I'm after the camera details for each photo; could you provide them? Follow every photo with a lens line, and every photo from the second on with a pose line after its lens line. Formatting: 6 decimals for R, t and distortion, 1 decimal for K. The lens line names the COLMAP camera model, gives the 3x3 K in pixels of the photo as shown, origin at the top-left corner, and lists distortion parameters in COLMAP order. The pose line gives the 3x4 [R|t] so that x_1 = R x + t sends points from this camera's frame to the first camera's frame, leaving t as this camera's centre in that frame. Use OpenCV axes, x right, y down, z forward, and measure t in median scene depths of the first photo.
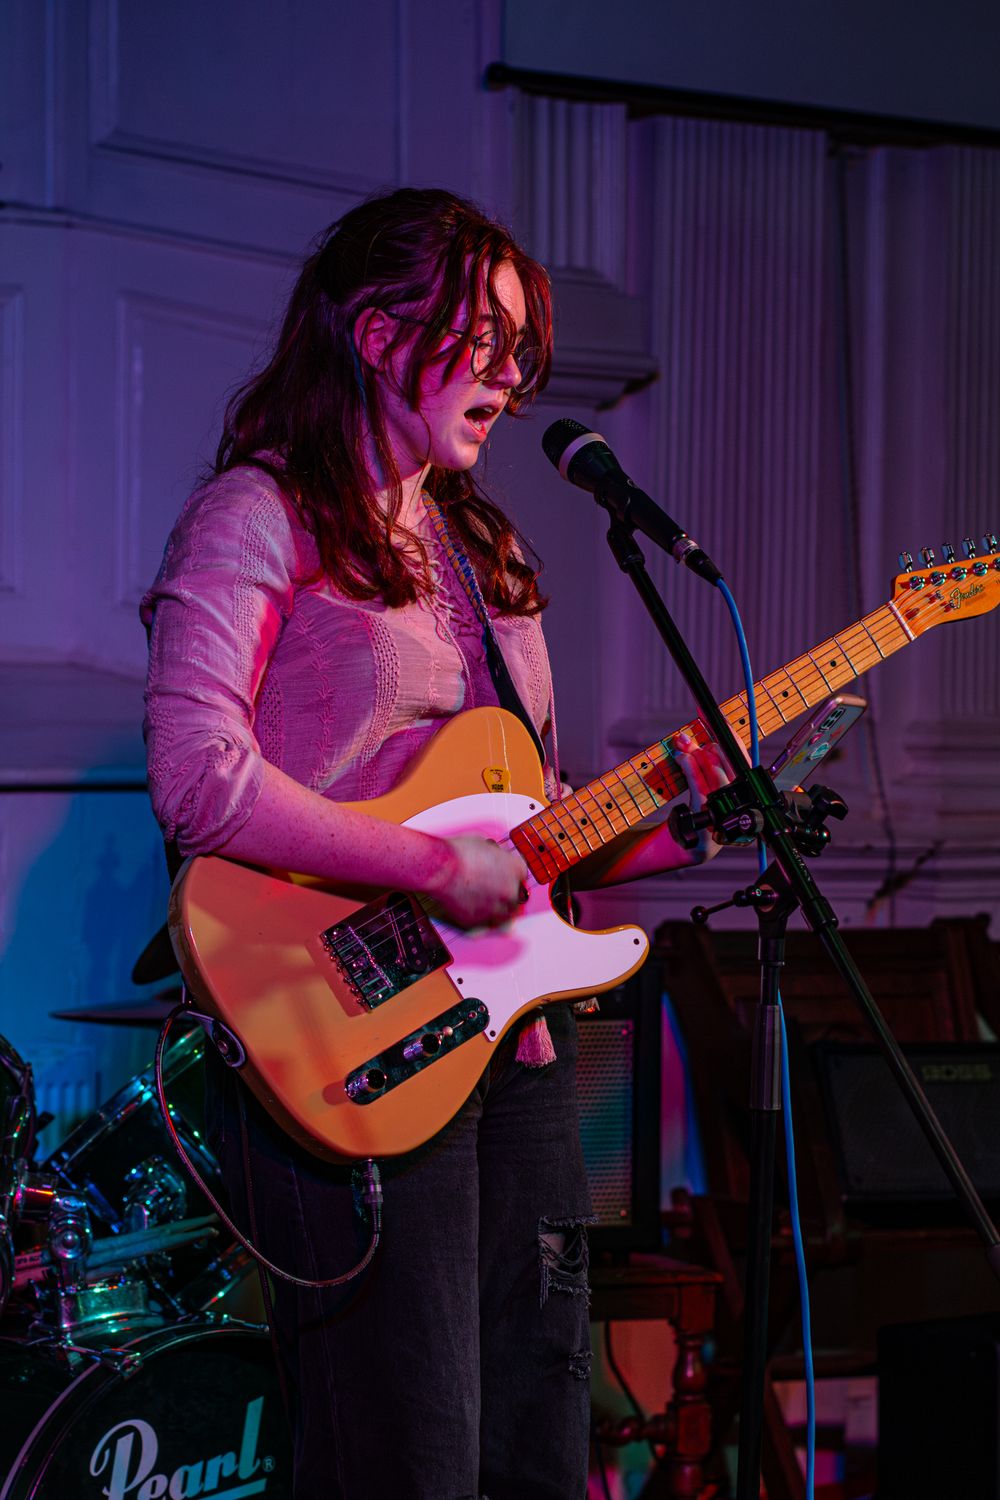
lens RADIAL K [[5025.4, 0, 491.0], [0, 5025.4, 747.0], [0, 0, 1]] dist [-0.036812, 0.000000]
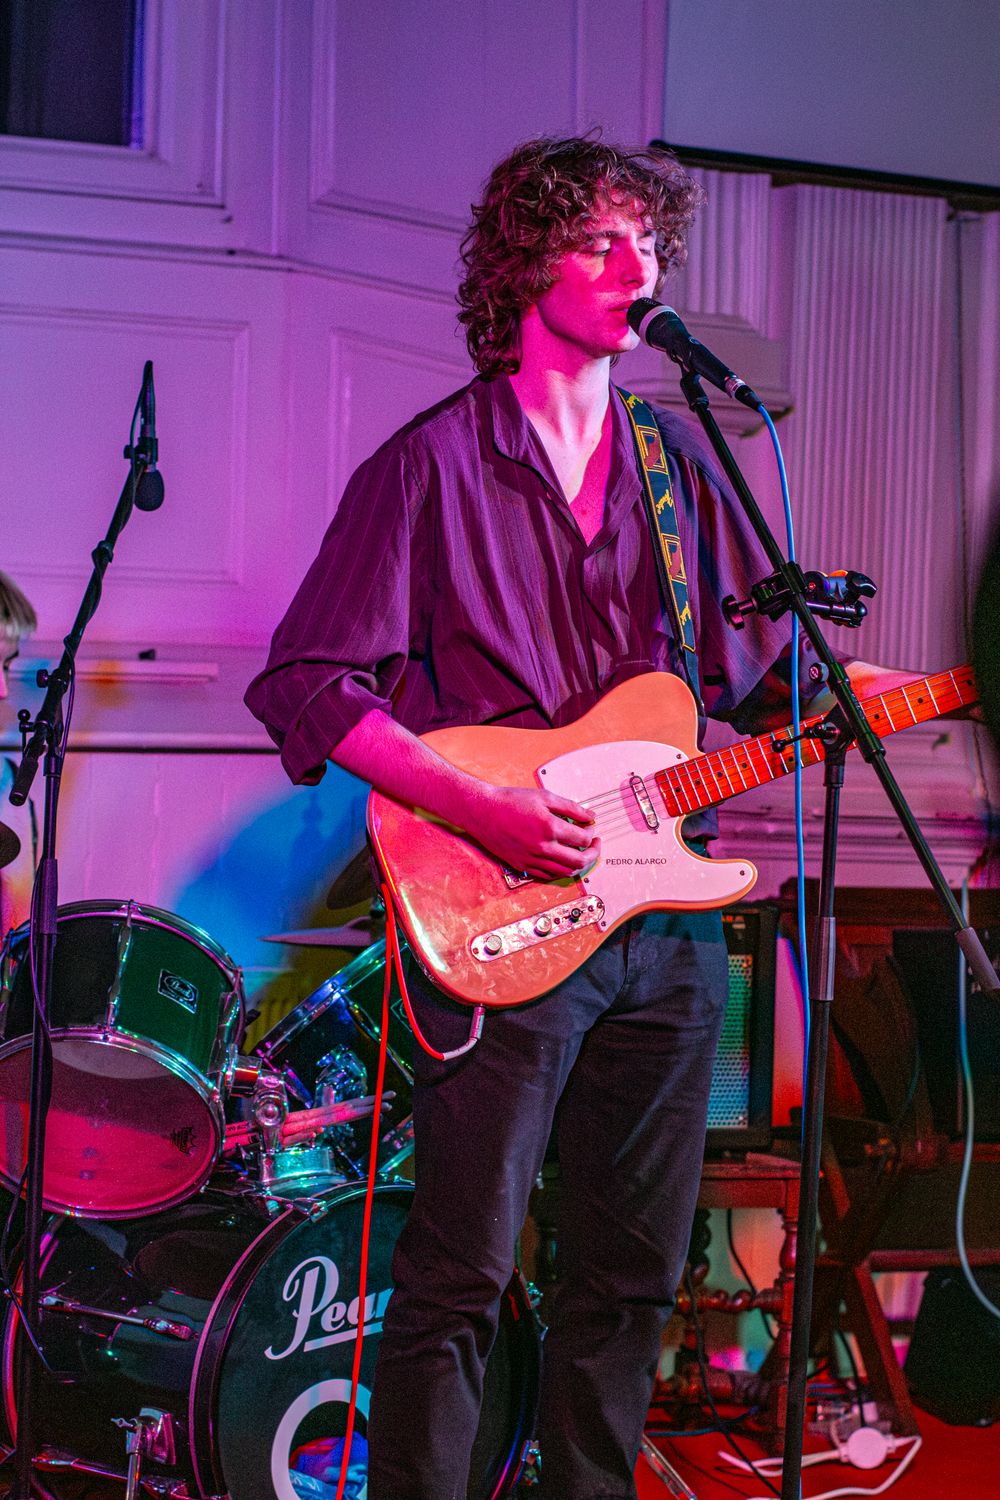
lens RADIAL K [[5025.4, 0, 506.0], [0, 5025.4, 751.3], [0, 0, 1]] dist [-0.036812, 0.000000]
pose [[0.998946, 0.018128, -0.042165, 0.022913], [-0.018202, 0.999833, -0.001379, 0.010818], [0.042133, 0.002145, 0.999110, -0.215599]]
